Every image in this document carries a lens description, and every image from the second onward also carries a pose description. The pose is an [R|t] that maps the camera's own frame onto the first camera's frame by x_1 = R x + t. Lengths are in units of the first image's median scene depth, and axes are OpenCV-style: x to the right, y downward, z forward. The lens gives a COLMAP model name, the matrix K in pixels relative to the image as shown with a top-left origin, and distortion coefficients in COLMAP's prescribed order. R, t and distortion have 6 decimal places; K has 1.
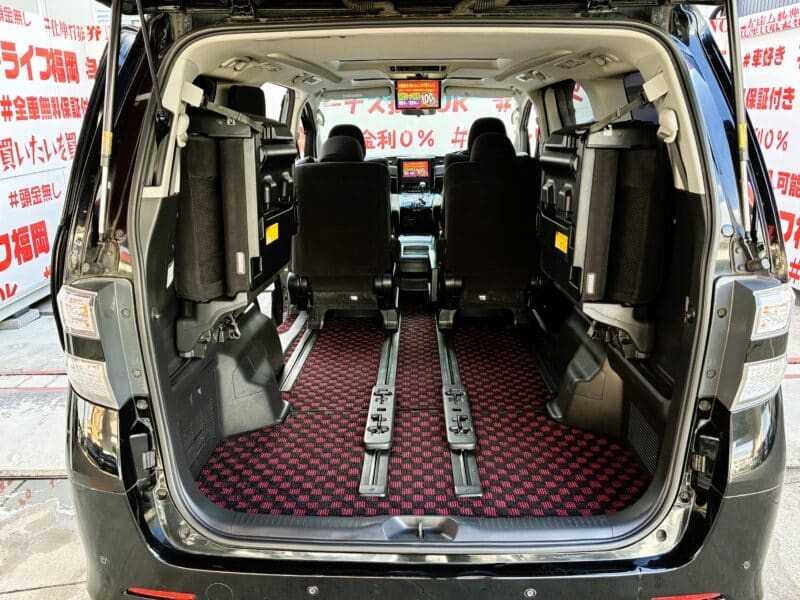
lens RADIAL K [[615.6, 0, 400.0], [0, 615.6, 300.0], [0, 0, 1]] dist [0.003323, -0.004601]
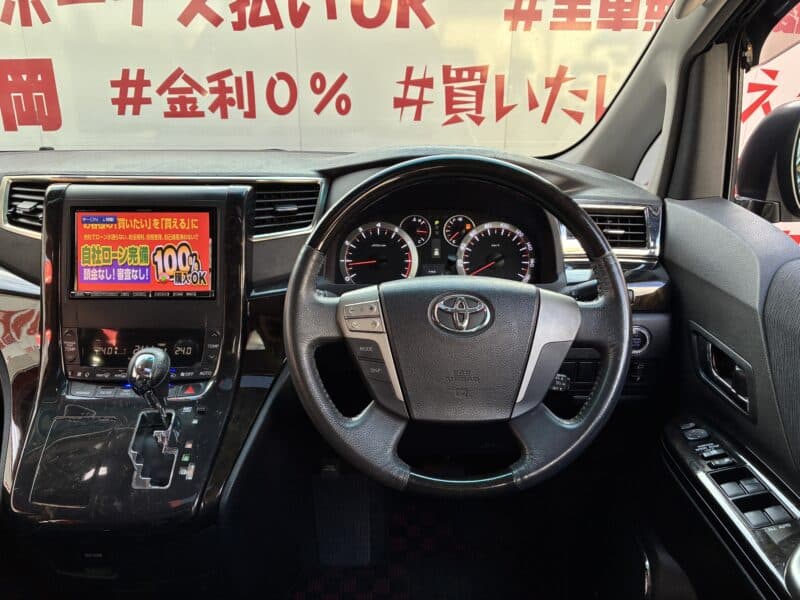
lens RADIAL K [[615.6, 0, 400.0], [0, 615.6, 300.0], [0, 0, 1]] dist [0.003323, -0.004601]
pose [[0.998856, 0.005556, 0.047506, 0.086075], [-0.008436, 0.998124, 0.060638, -0.190302], [-0.047079, -0.060969, 0.997029, 0.731039]]
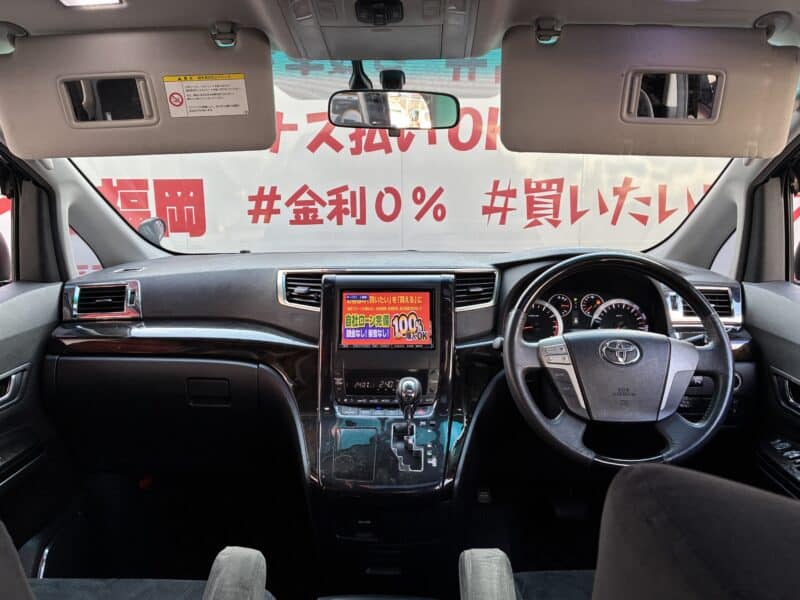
lens RADIAL K [[630.9, 0, 400.0], [0, 630.9, 300.0], [0, 0, 1]] dist [0.050154, -0.080337]
pose [[0.999923, 0.006726, -0.010444, 0.031354], [-0.007705, 0.995283, -0.096703, -0.174967], [0.009744, 0.096776, 0.995258, 0.644646]]
